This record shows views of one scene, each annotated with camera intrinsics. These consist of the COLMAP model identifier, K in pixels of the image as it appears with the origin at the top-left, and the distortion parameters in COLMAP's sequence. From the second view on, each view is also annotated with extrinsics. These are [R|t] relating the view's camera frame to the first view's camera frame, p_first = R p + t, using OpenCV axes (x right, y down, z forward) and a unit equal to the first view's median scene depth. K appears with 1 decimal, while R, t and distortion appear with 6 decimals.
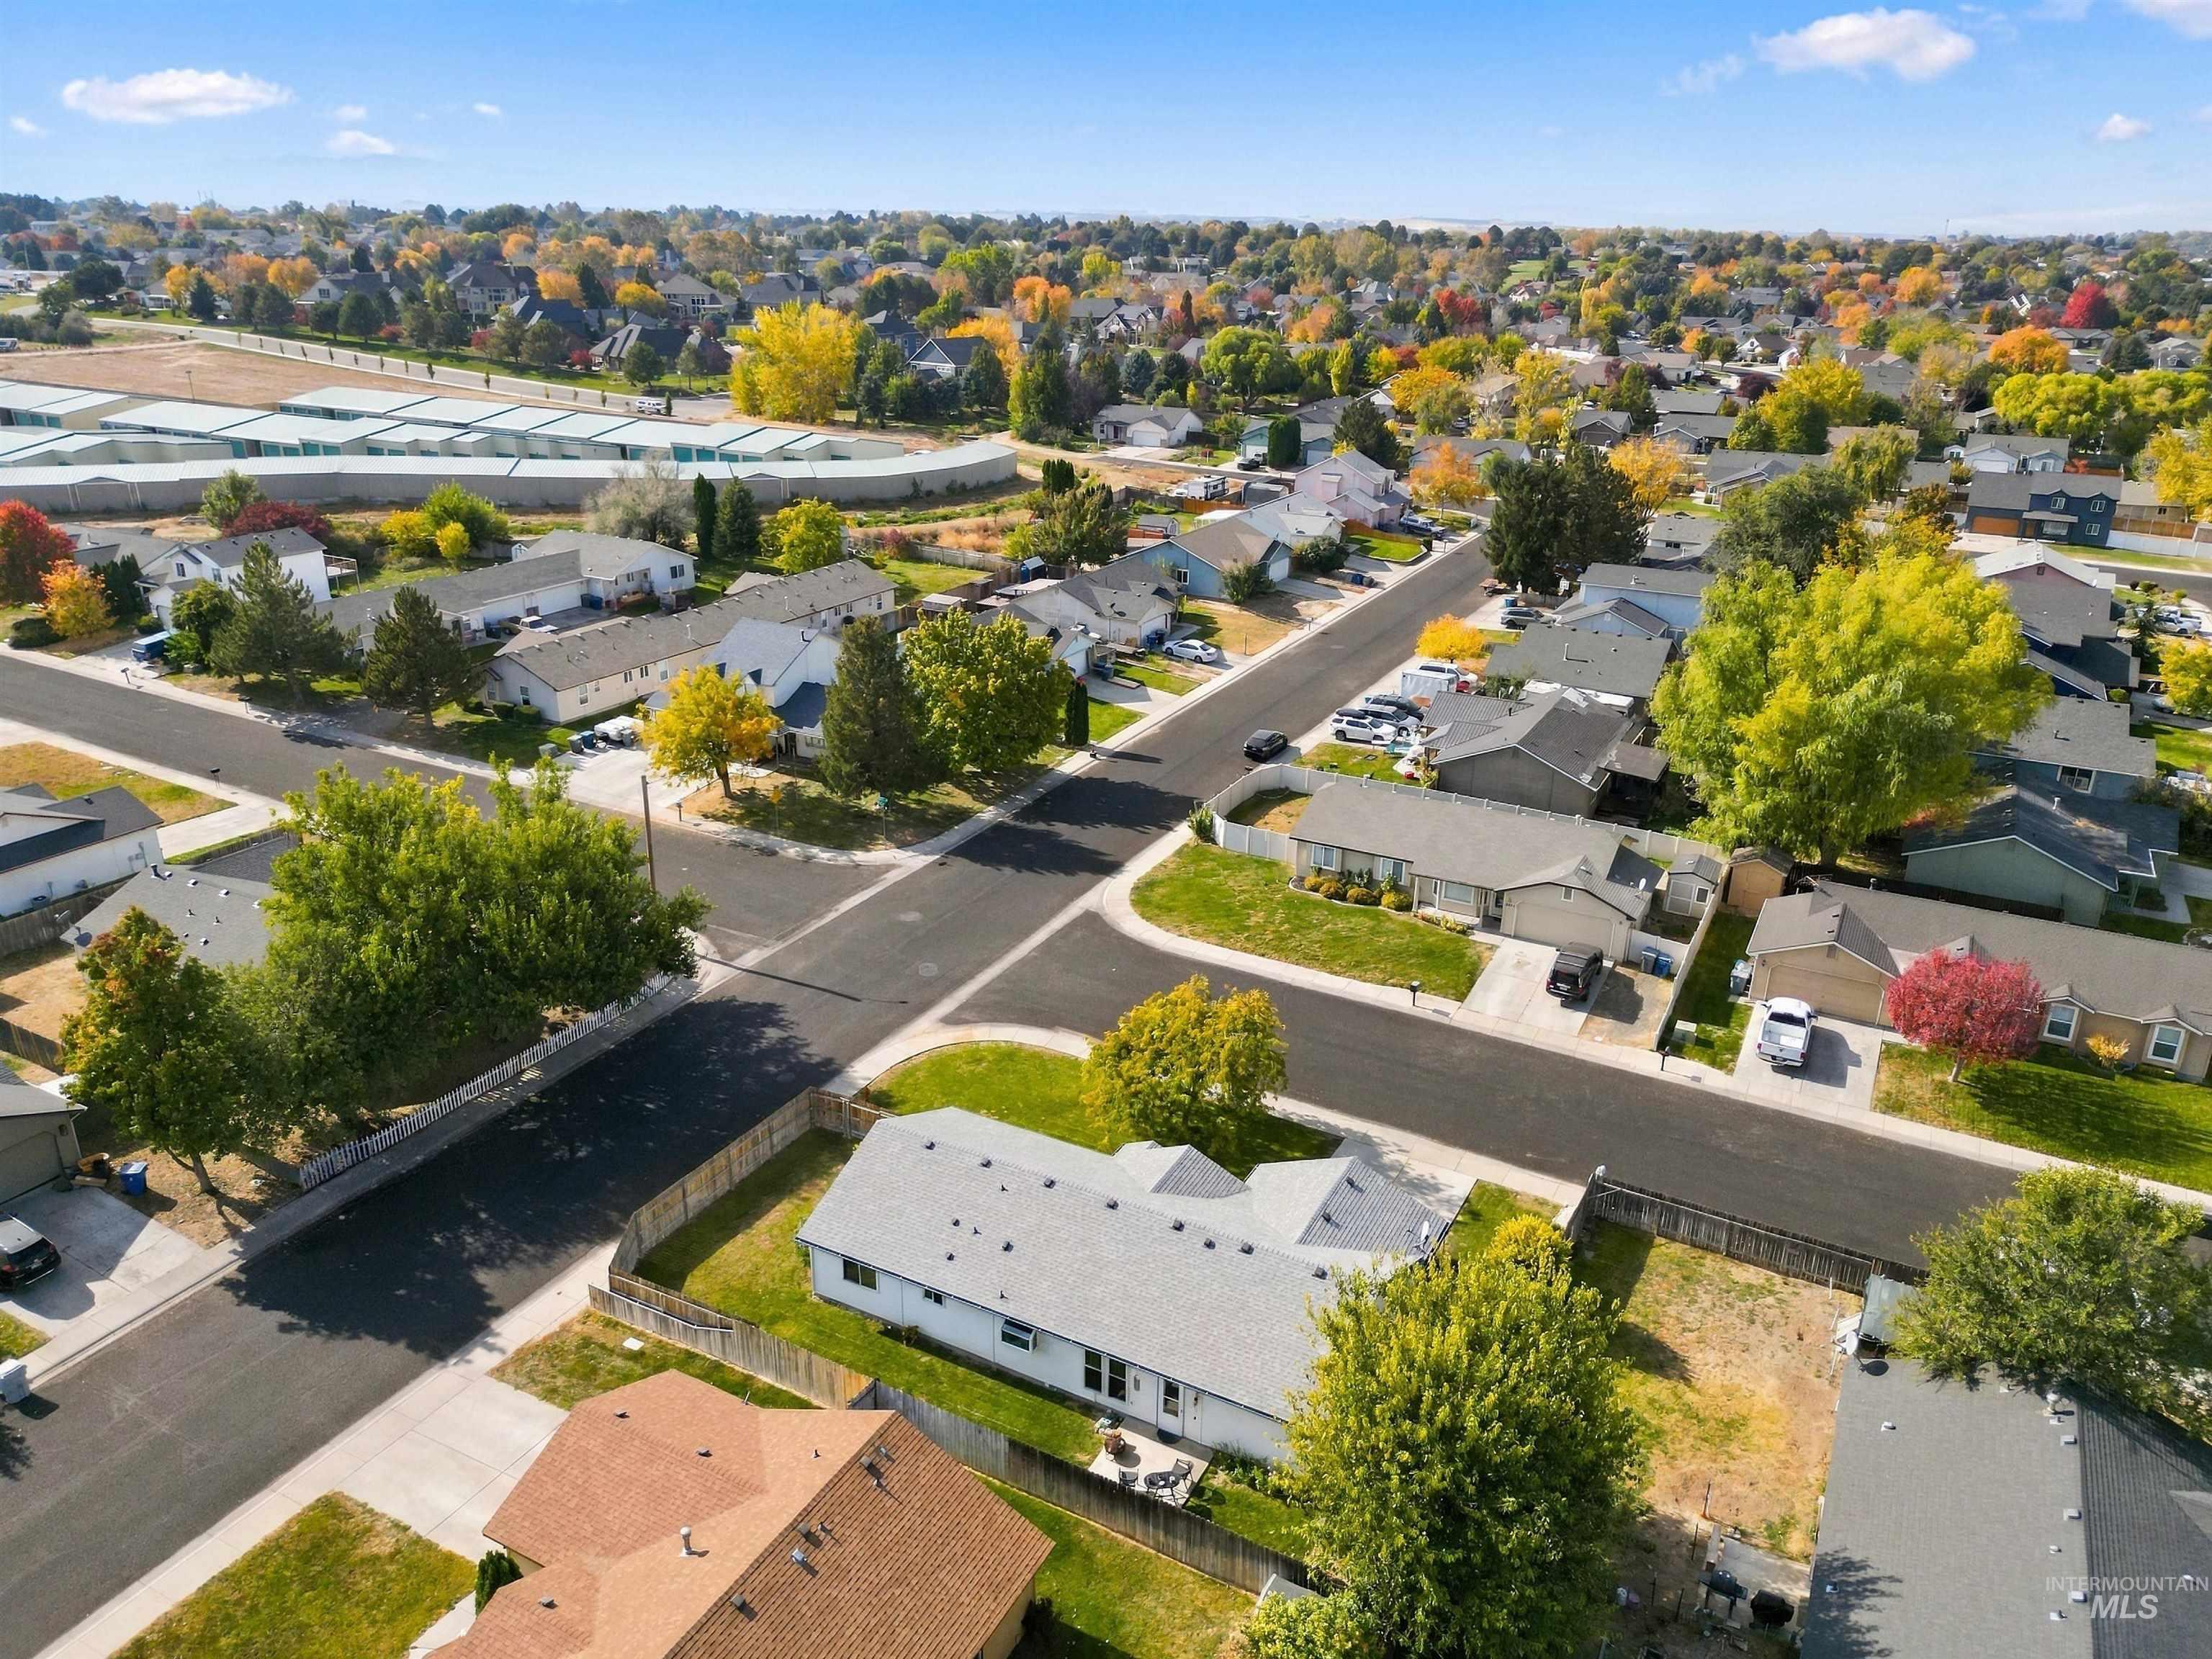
lens RADIAL K [[1544.0, 0, 1106.0], [0, 1544.0, 829.5], [0, 0, 1]] dist [0.075276, -0.086242]
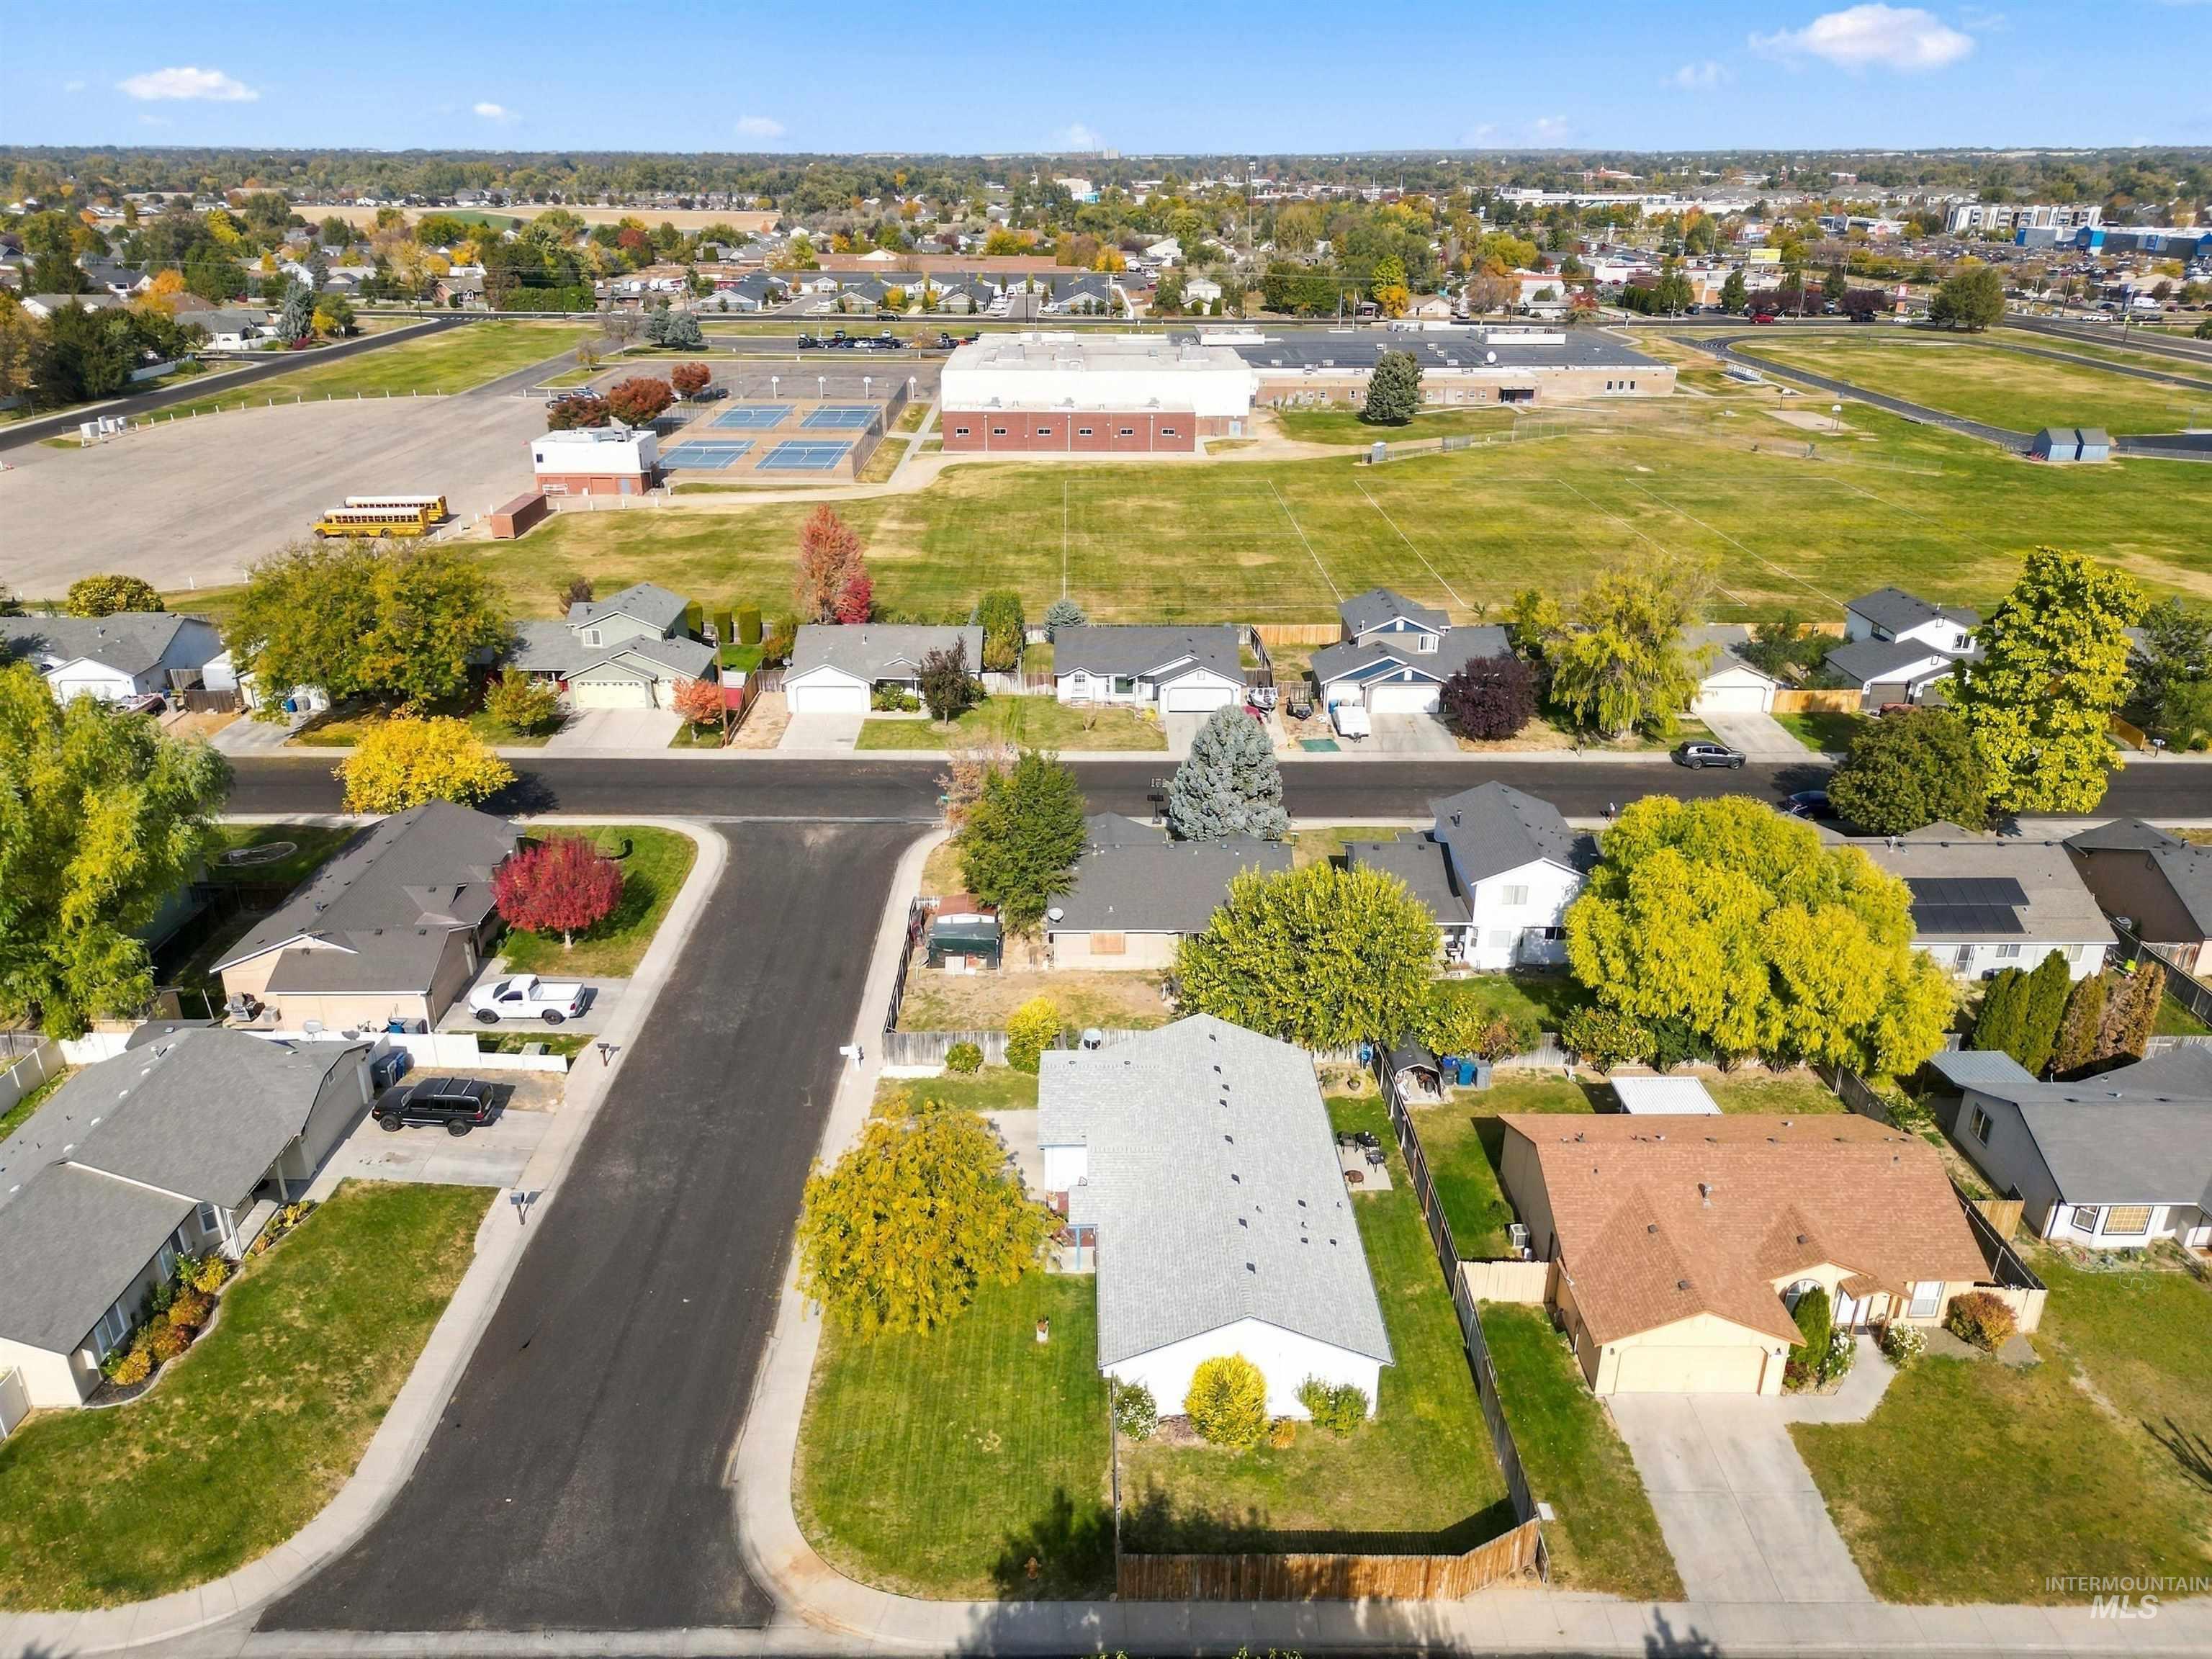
lens RADIAL K [[1544.0, 0, 1106.0], [0, 1544.0, 829.5], [0, 0, 1]] dist [0.075276, -0.086242]
pose [[-0.490736, -0.361257, 0.792888, -0.449930], [0.302240, 0.782916, 0.543777, -0.340192], [-0.817208, 0.506494, -0.275019, 0.740822]]
